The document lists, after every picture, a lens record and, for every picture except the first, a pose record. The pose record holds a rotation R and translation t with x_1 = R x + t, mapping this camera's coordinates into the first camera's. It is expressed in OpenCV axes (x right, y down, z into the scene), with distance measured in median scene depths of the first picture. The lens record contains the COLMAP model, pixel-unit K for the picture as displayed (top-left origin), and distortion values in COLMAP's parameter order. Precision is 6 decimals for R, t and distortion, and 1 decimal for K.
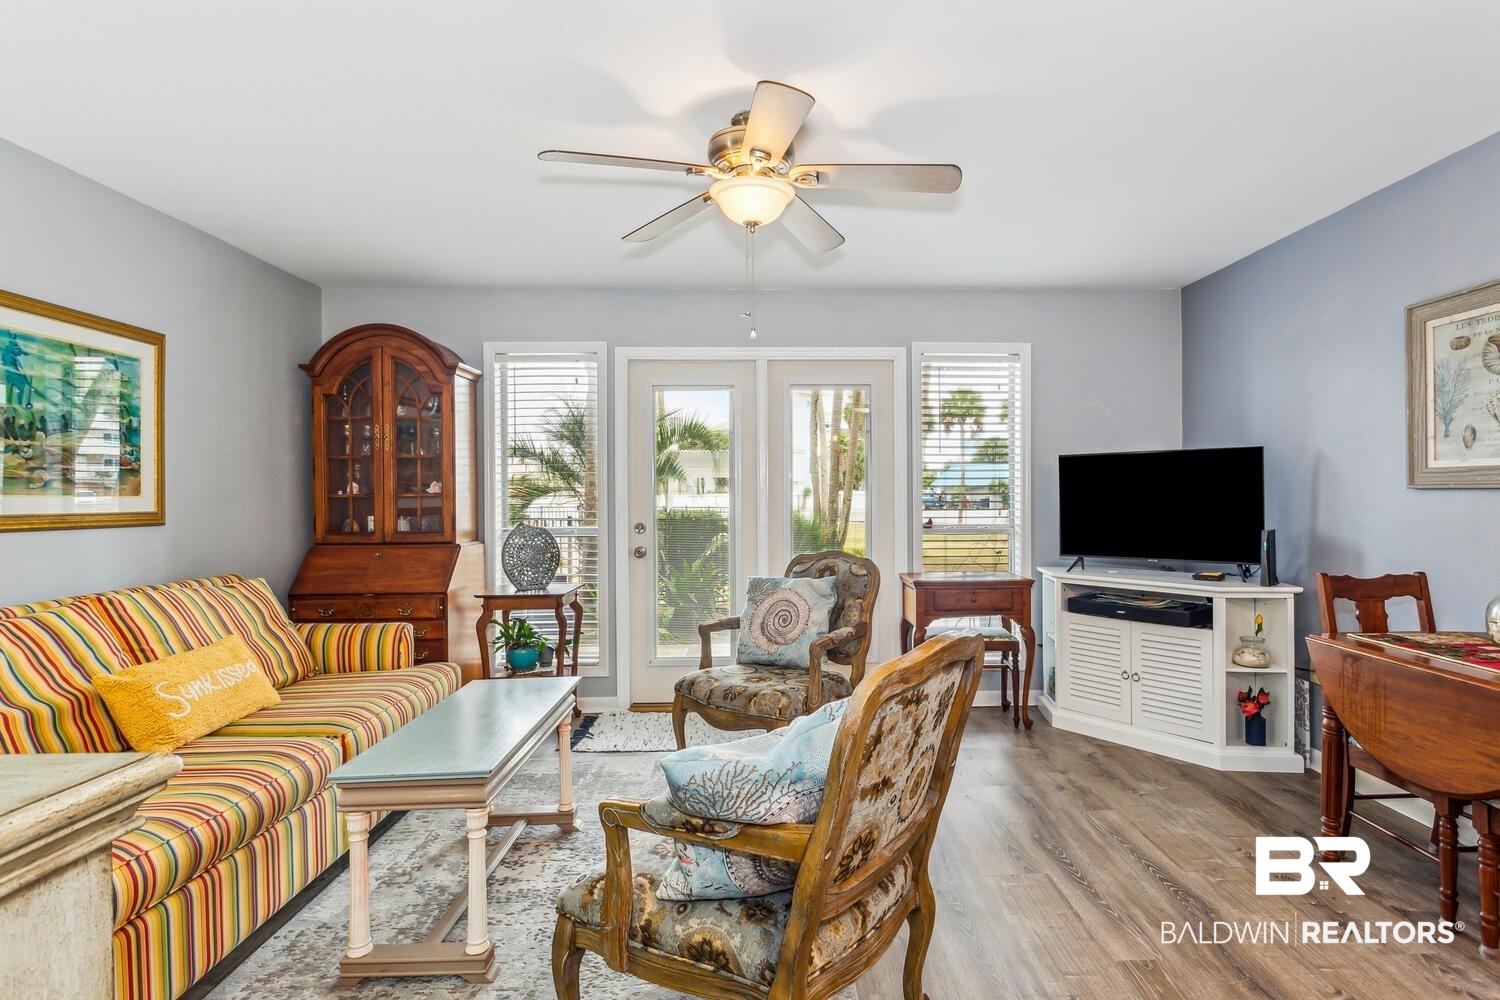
lens RADIAL K [[766.5, 0, 799.5], [0, 766.5, 505.2], [0, 0, 1]] dist [0.002419, 0.000498]
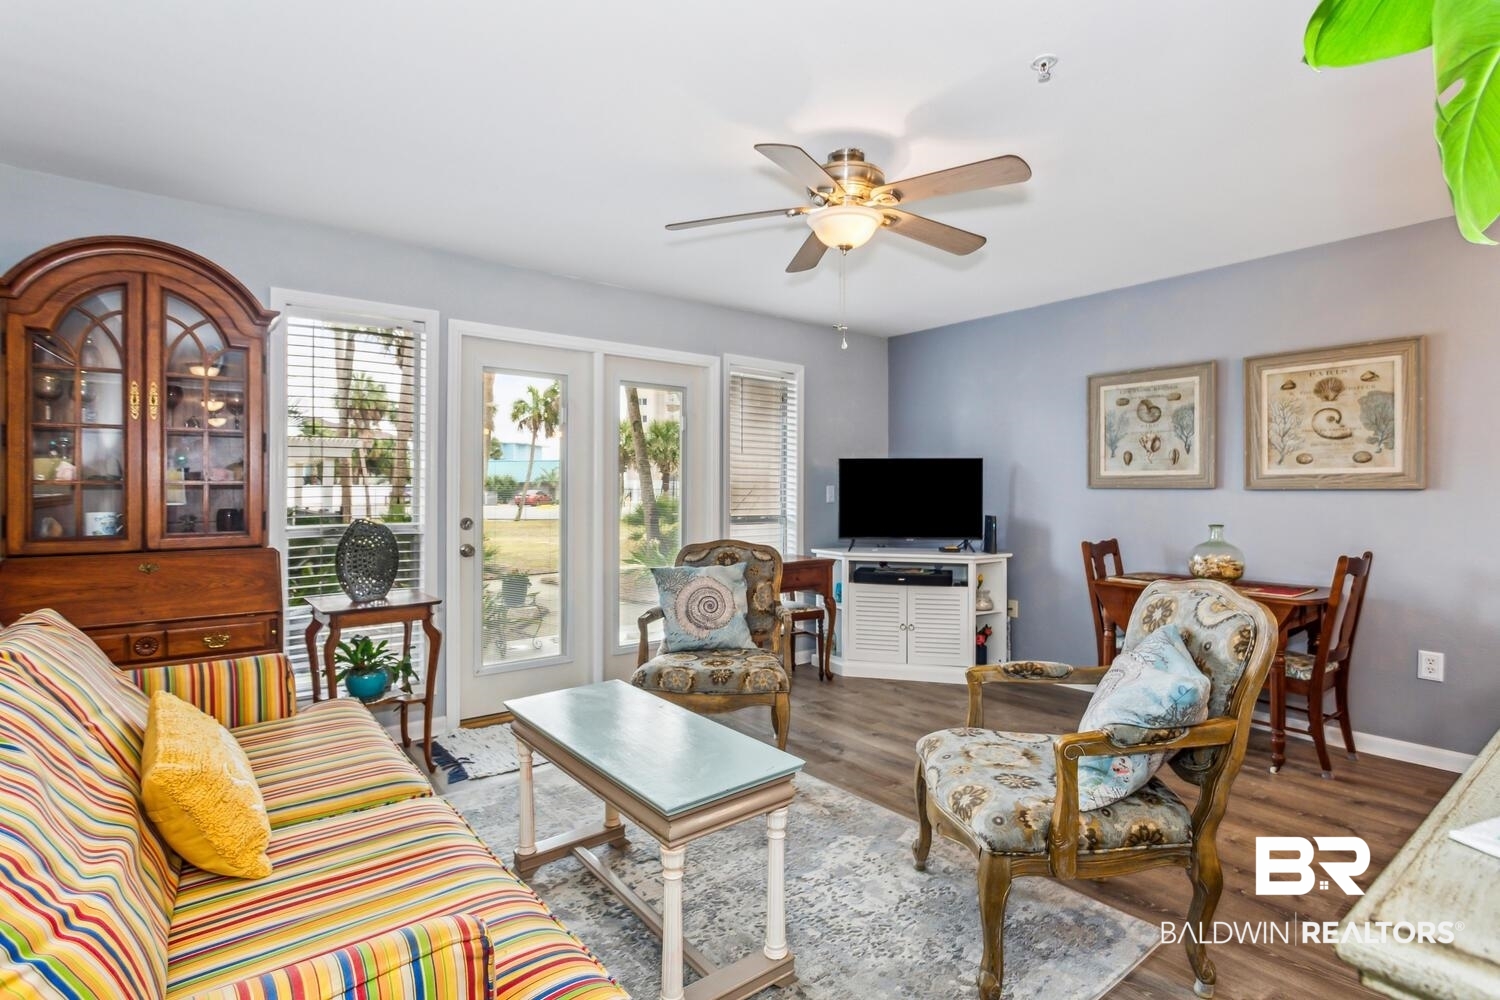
lens RADIAL K [[720.7, 0, 751.5], [0, 720.7, 492.5], [0, 0, 1]] dist [-0.000775, 0.000161]
pose [[0.809002, 0.006475, 0.587770, -0.552231], [-0.000413, 0.999945, -0.010447, 0.002987], [-0.587805, 0.008209, 0.808961, 0.154794]]
